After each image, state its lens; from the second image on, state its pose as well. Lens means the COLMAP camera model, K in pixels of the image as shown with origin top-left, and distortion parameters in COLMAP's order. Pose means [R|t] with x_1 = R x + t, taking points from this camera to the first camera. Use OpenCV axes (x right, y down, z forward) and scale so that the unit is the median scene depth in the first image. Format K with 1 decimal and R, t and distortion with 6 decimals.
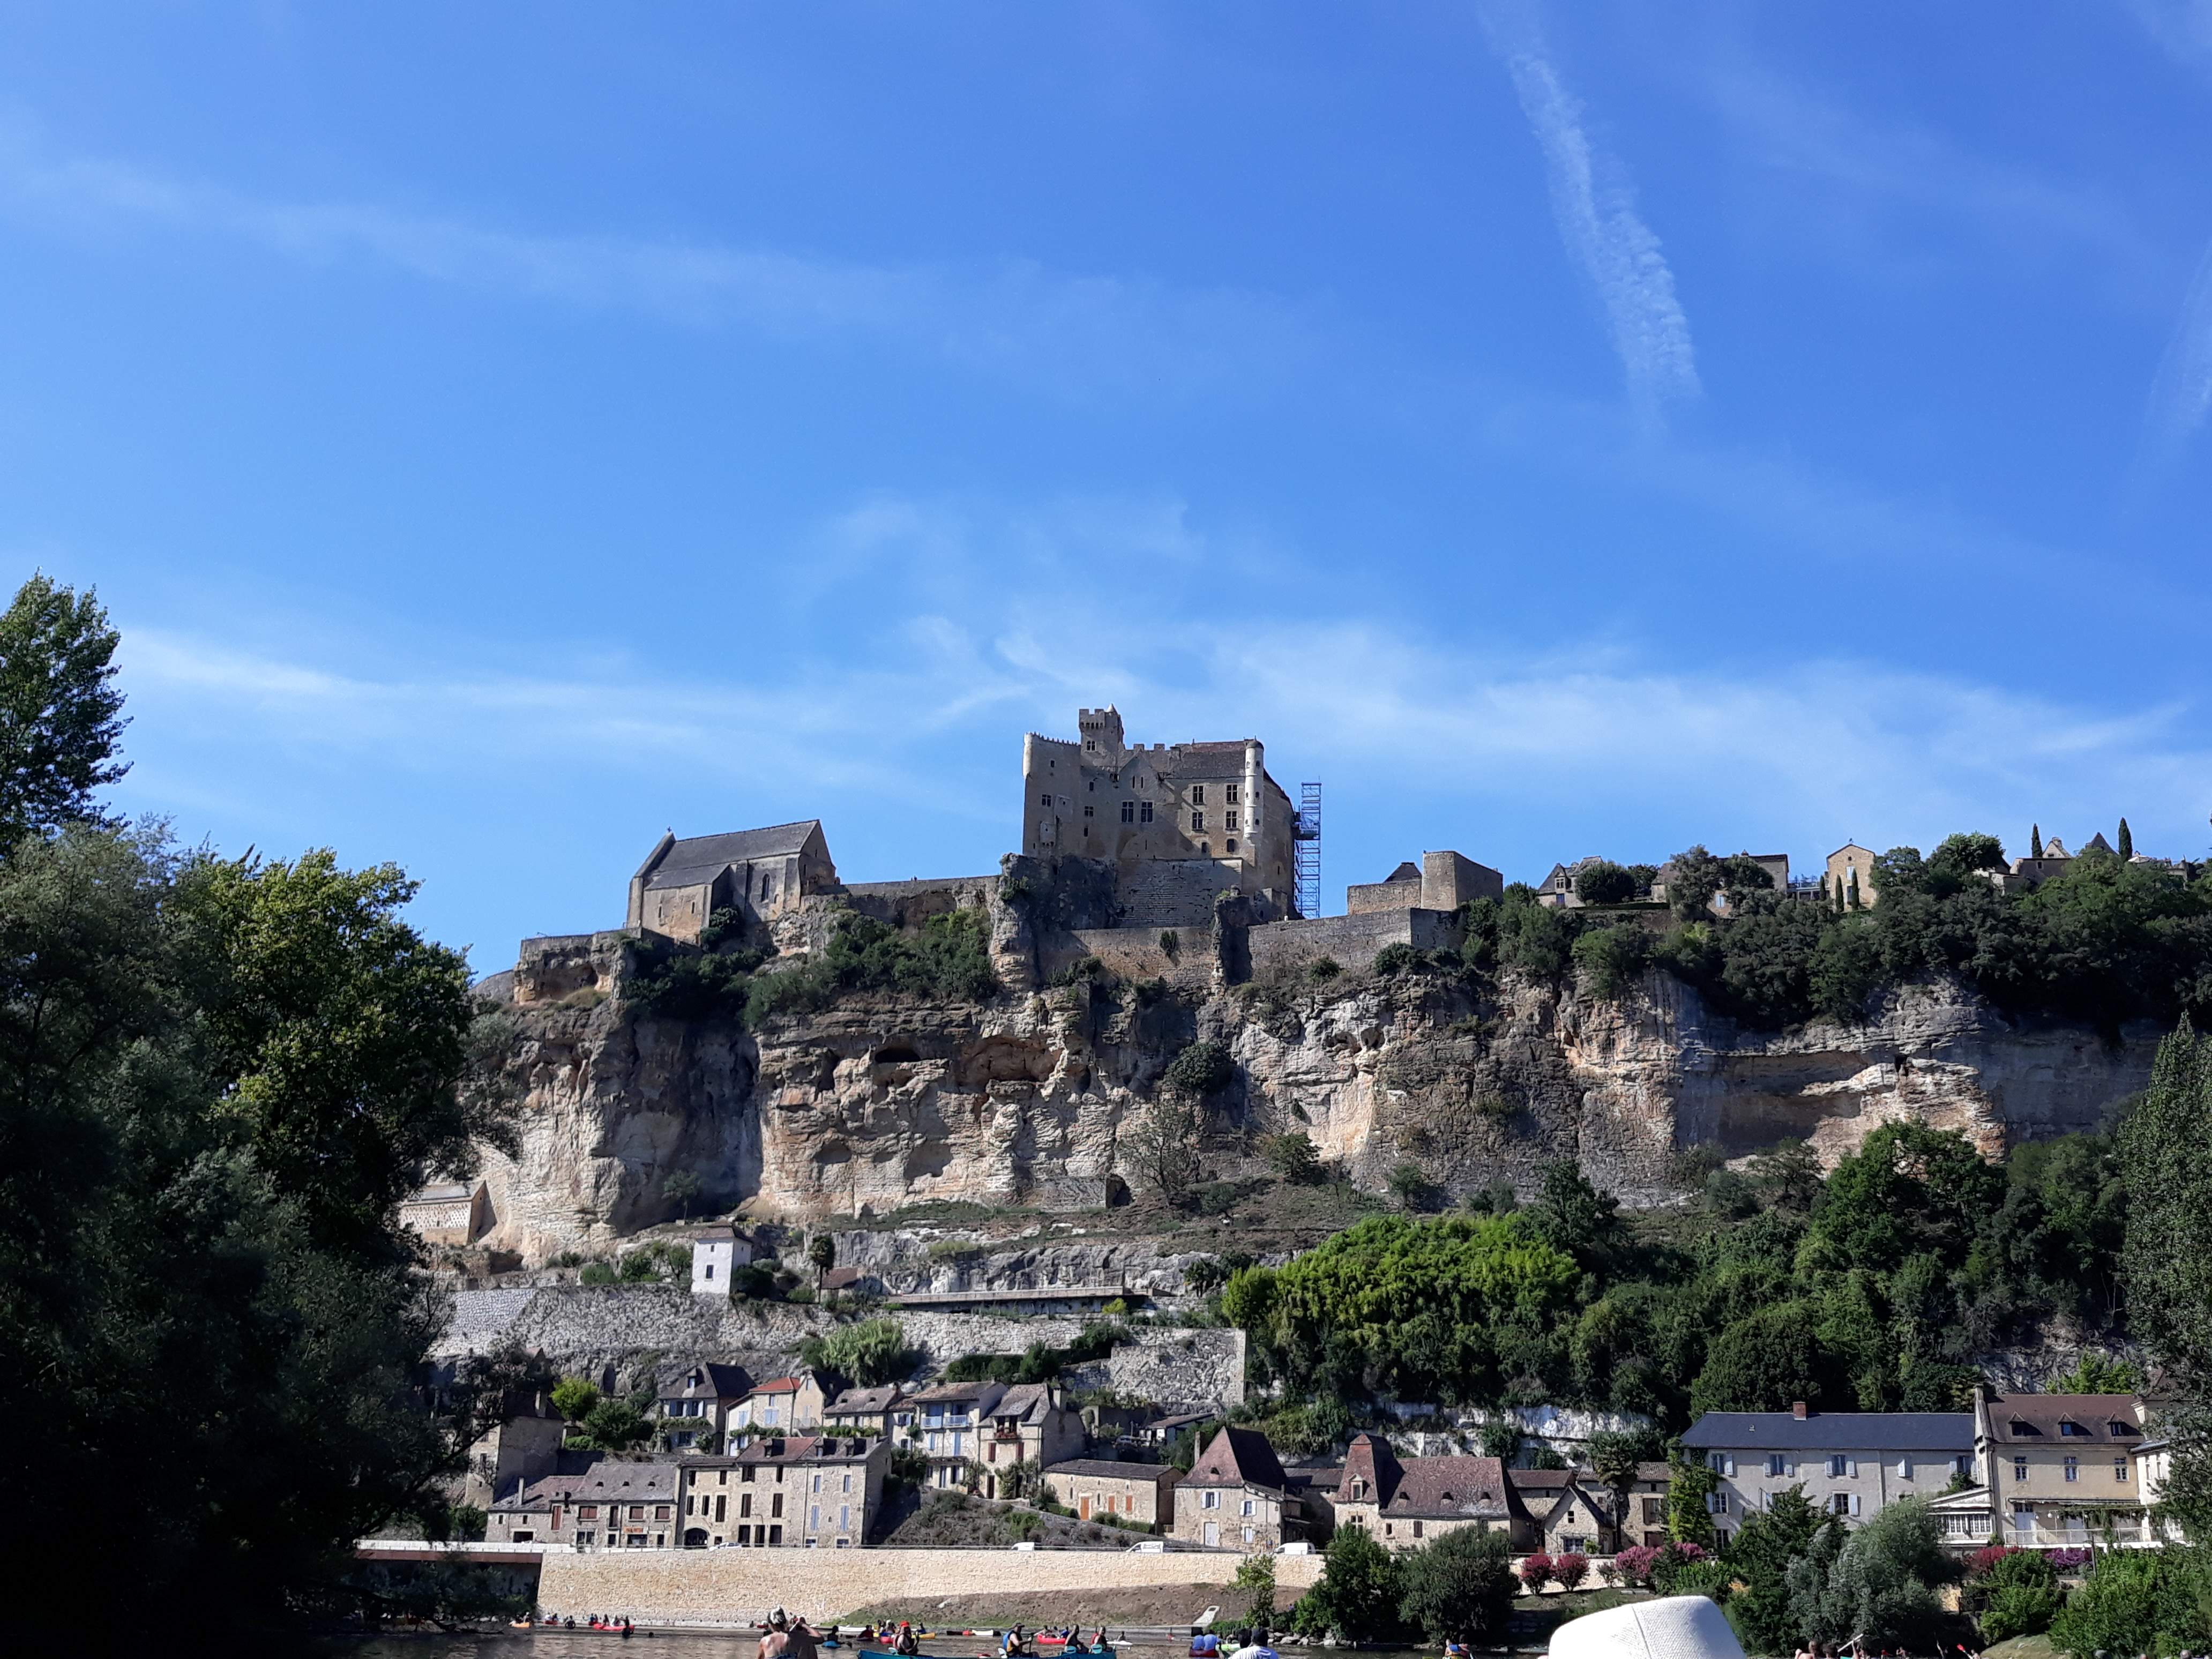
lens RADIAL K [[2492.3, 0, 1153.0], [0, 2492.3, 843.0], [0, 0, 1]] dist [0.230601, -0.964875]
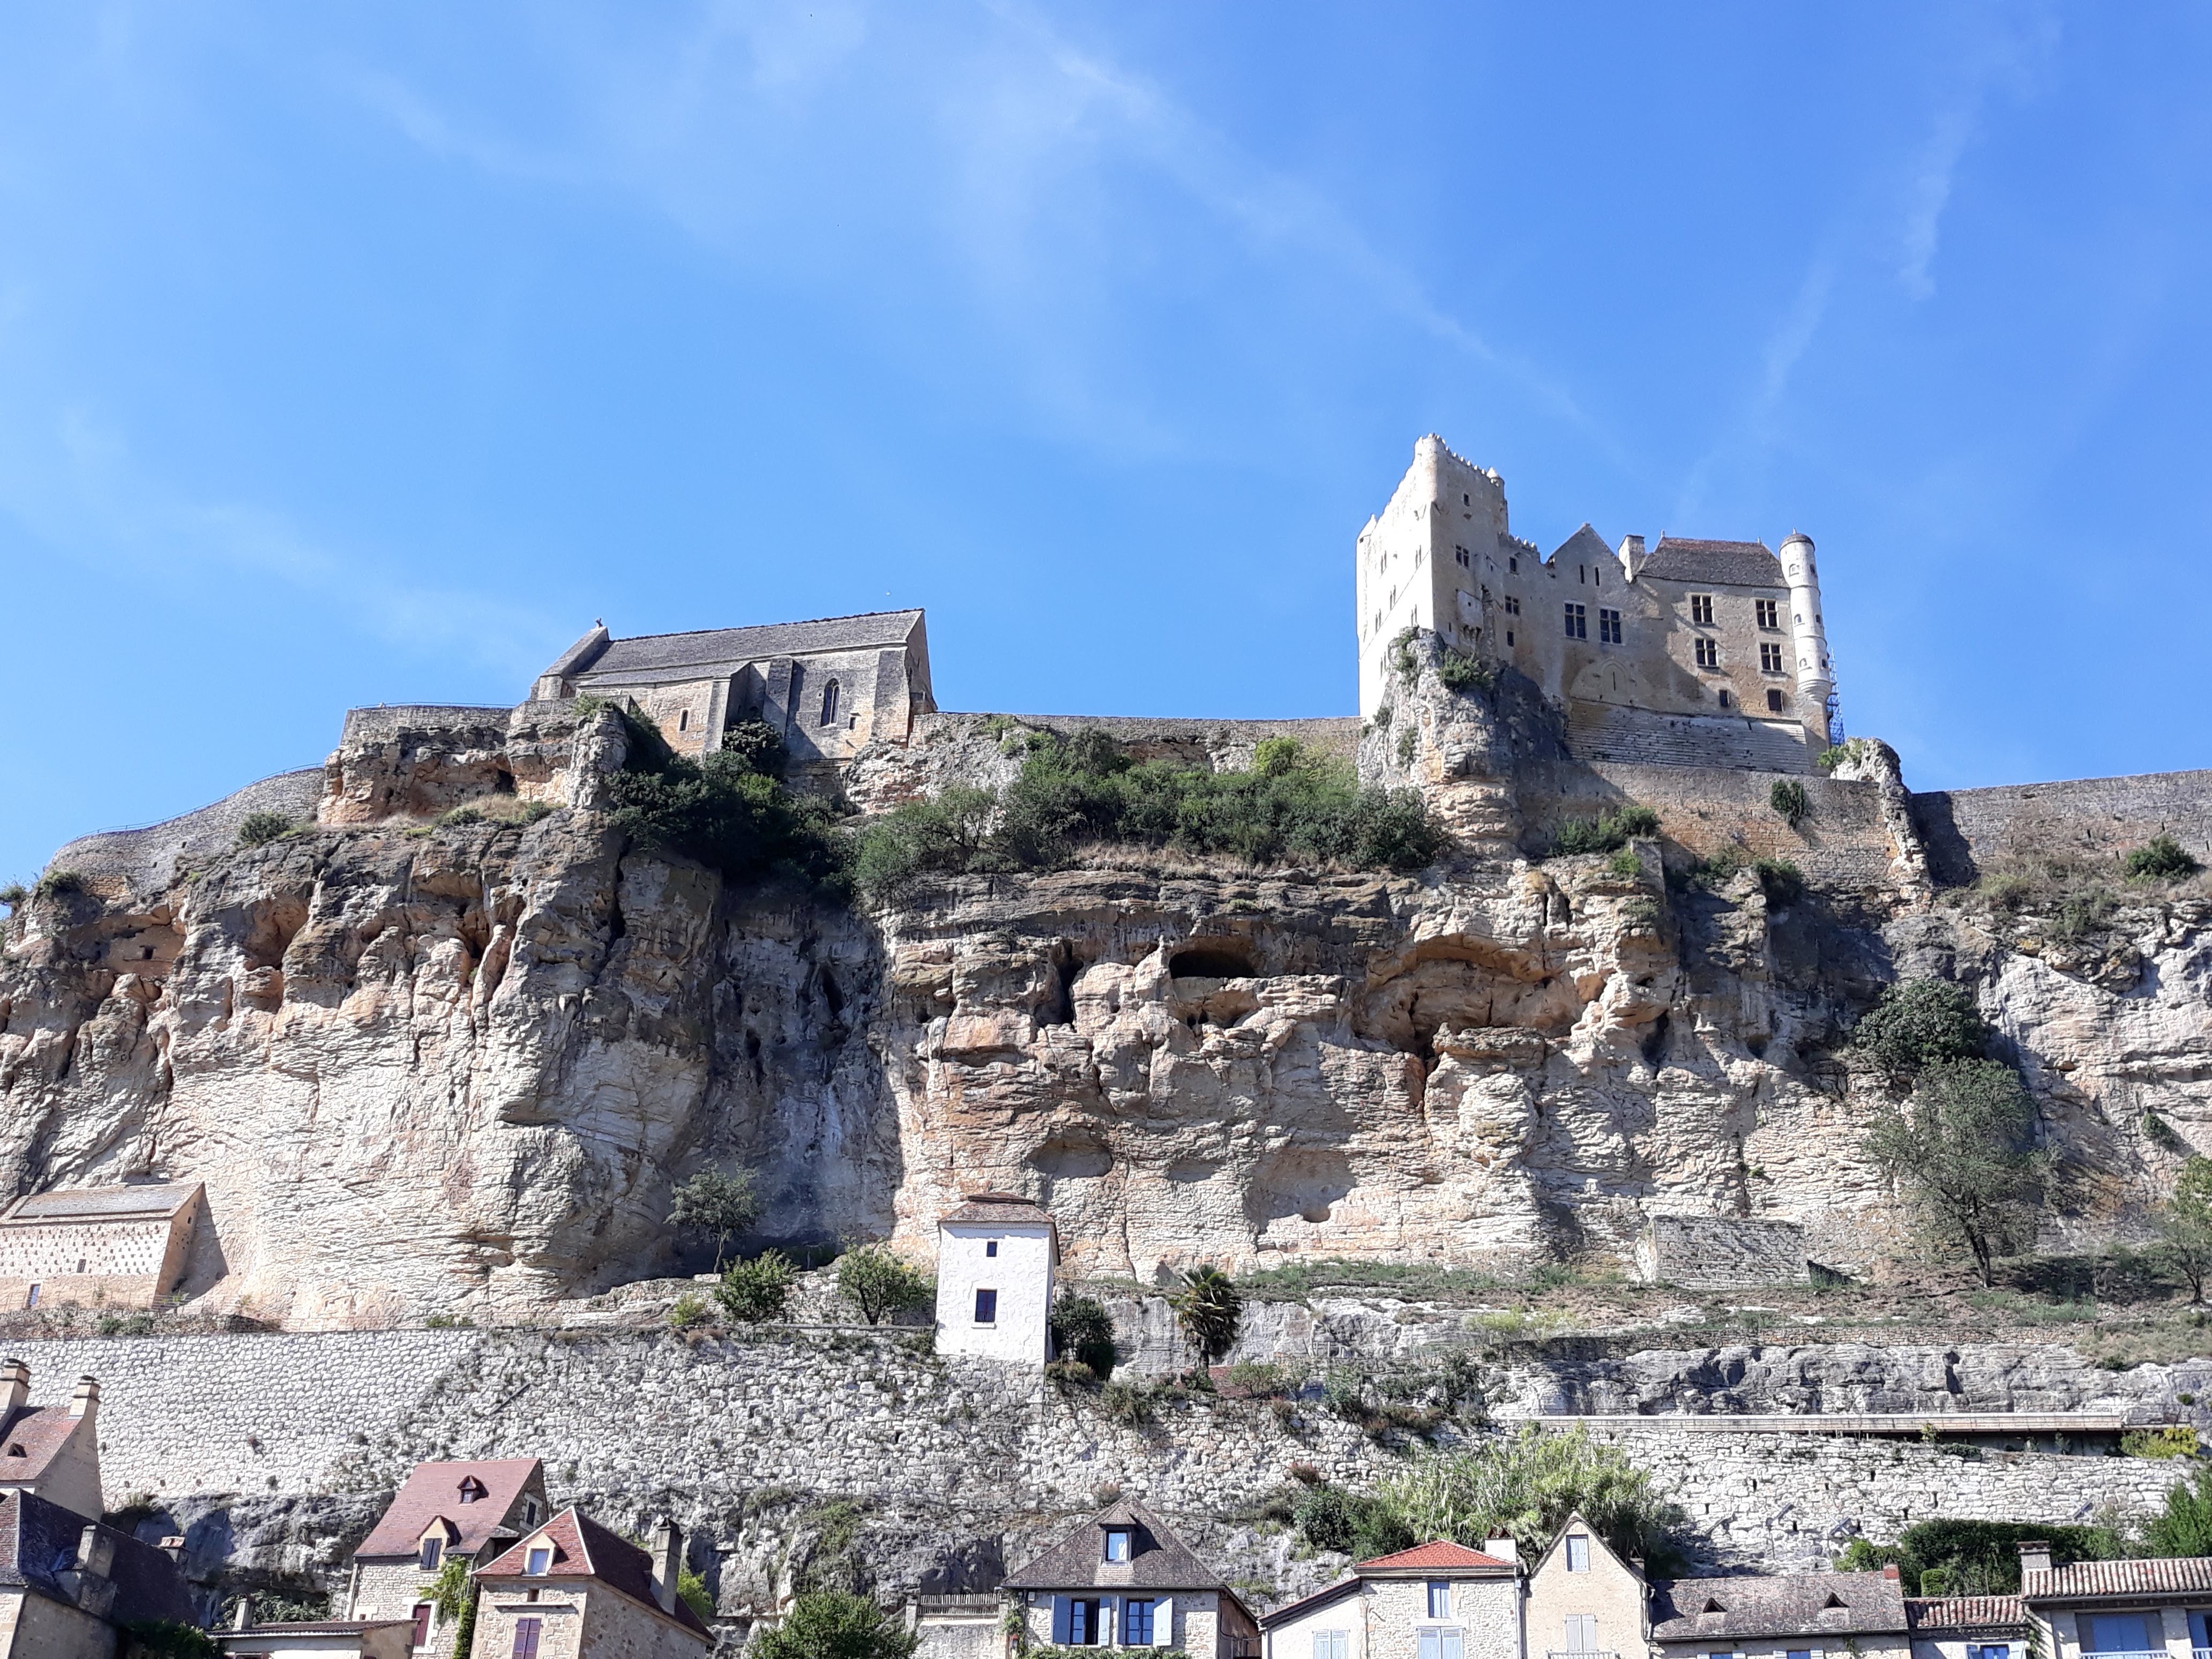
lens RADIAL K [[2433.0, 0, 1016.4], [0, 2433.0, 834.4], [0, 0, 1]] dist [0.195726, -0.633285]
pose [[0.971203, 0.141280, 0.191848, -0.244024], [-0.098338, 0.971130, -0.217338, 0.174131], [-0.217015, 0.192213, 0.957057, 0.598899]]
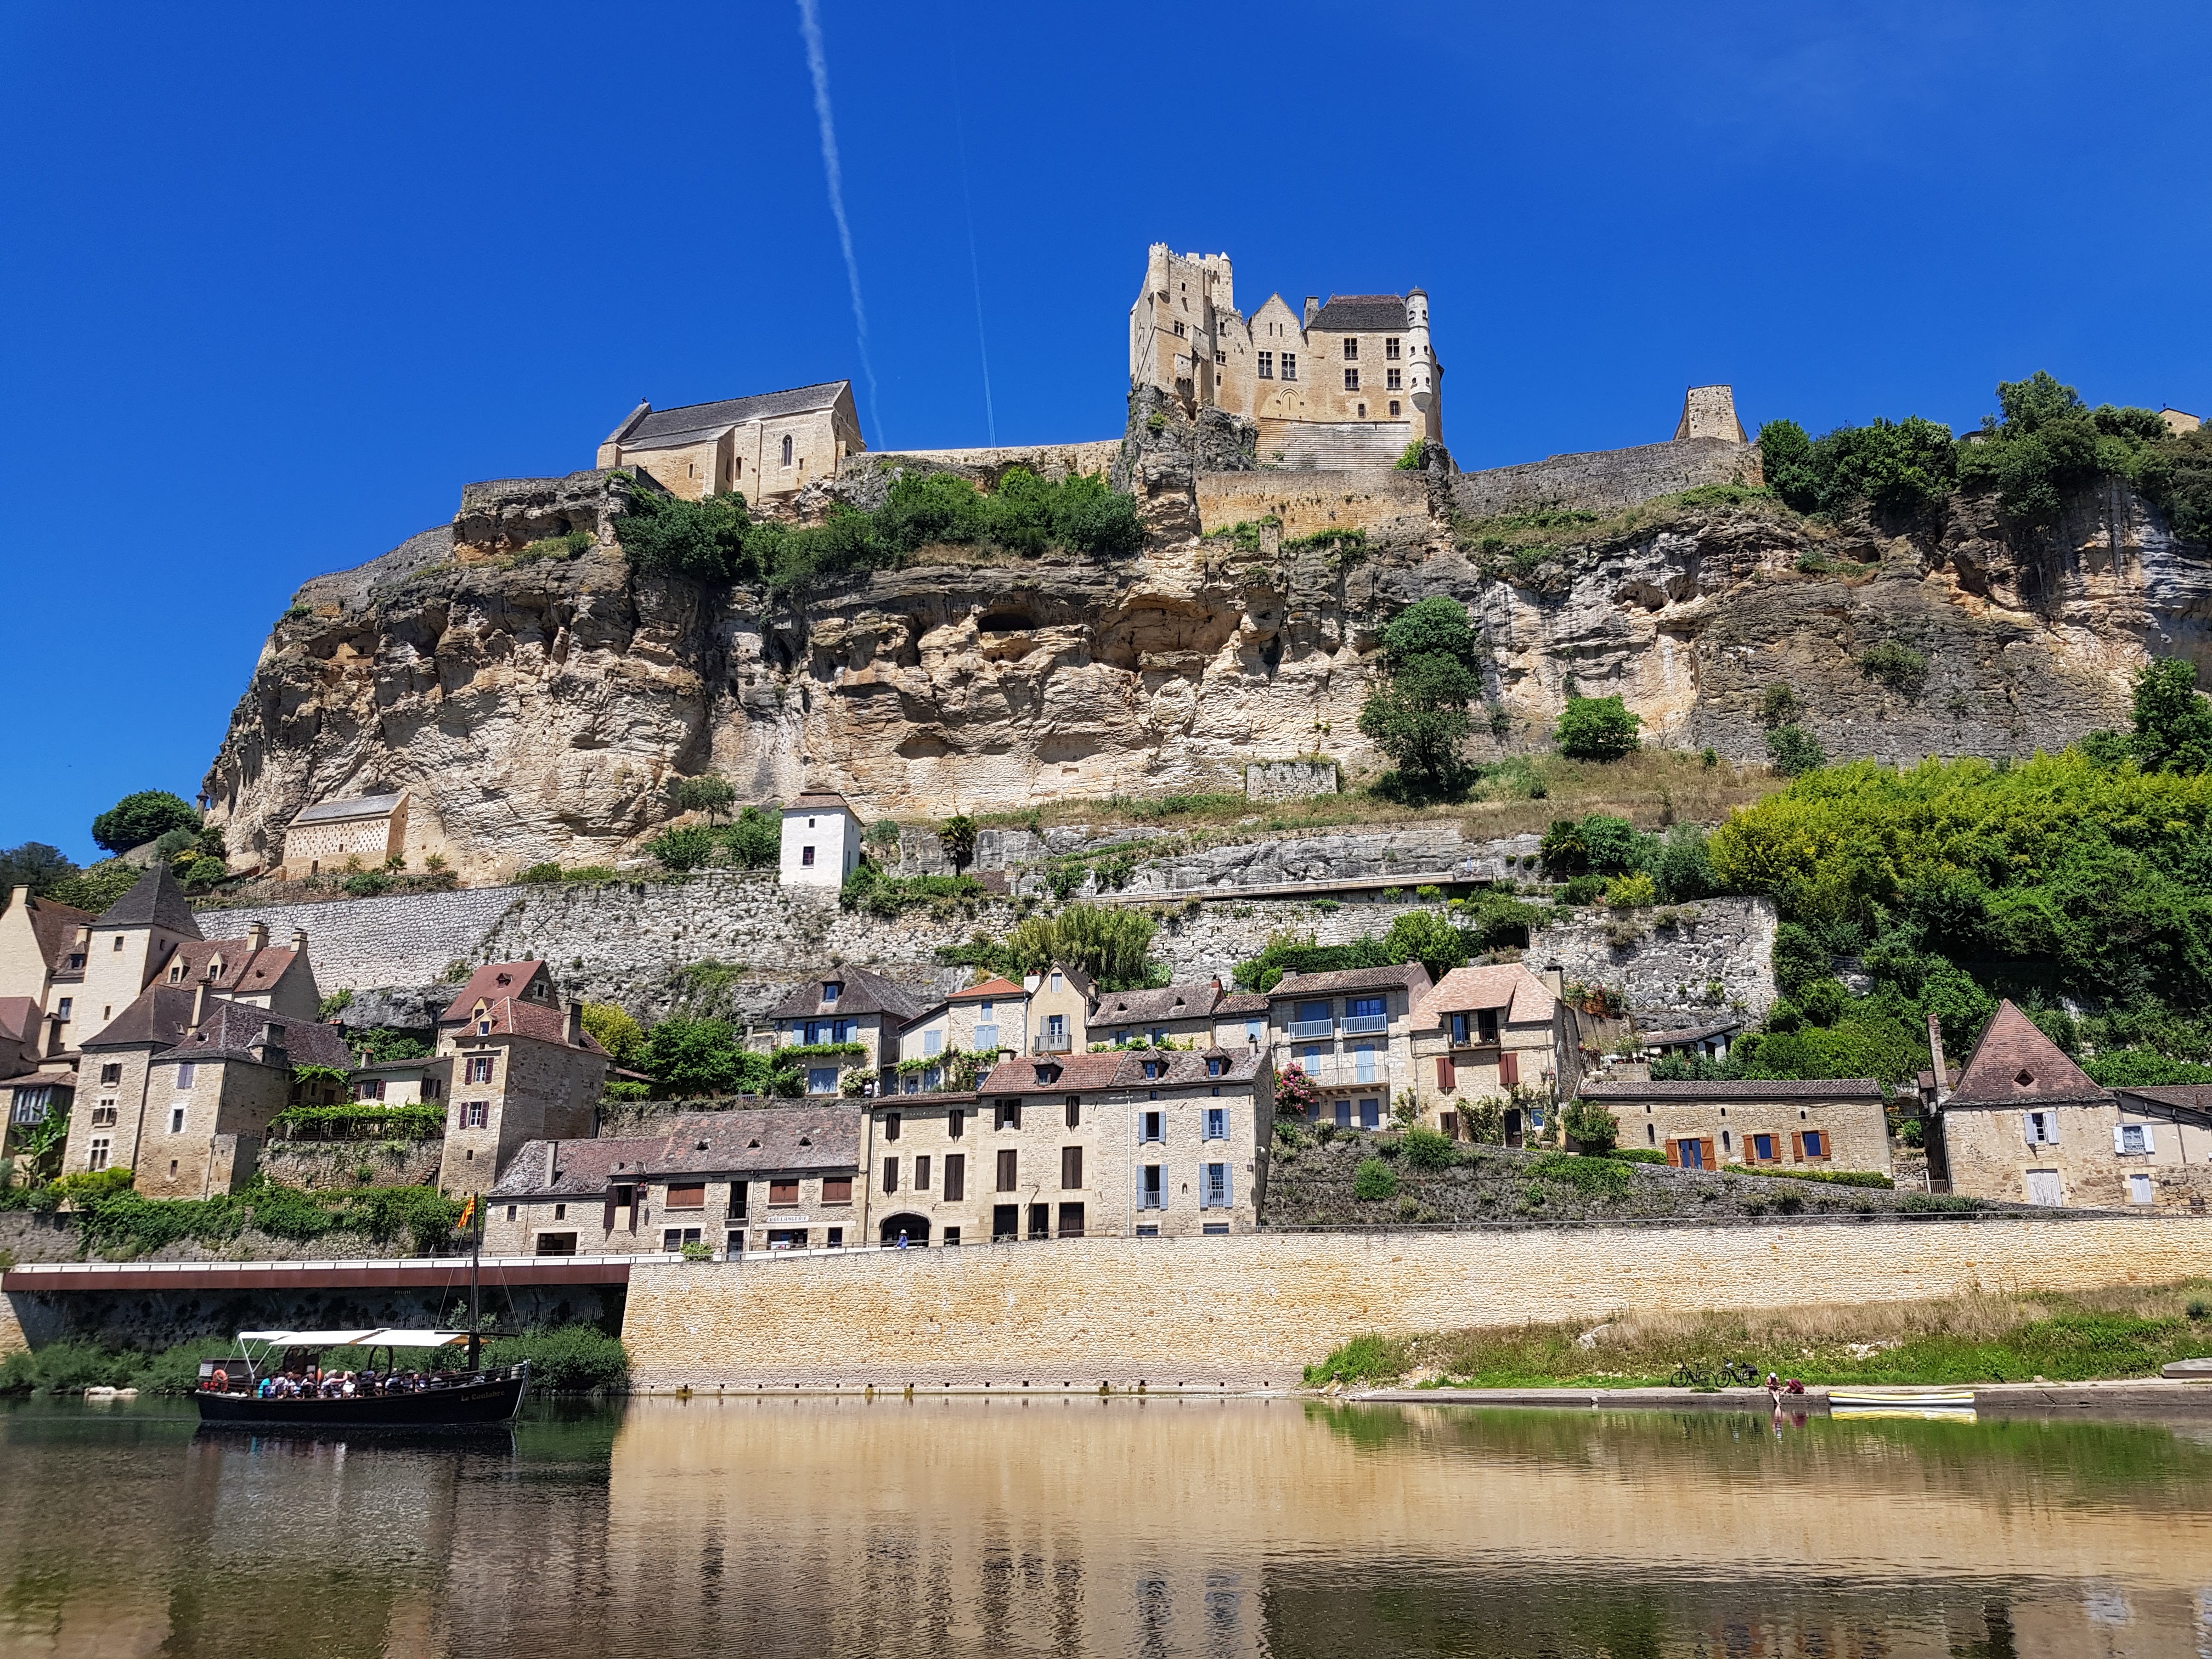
lens RADIAL K [[1707.2, 0, 1149.3], [0, 1707.2, 836.7], [0, 0, 1]] dist [0.122896, -0.241191]
pose [[0.979818, 0.027794, 0.197948, -0.170655], [-0.030514, 0.999477, 0.010704, 0.151277], [-0.197547, -0.016529, 0.980154, 0.513244]]
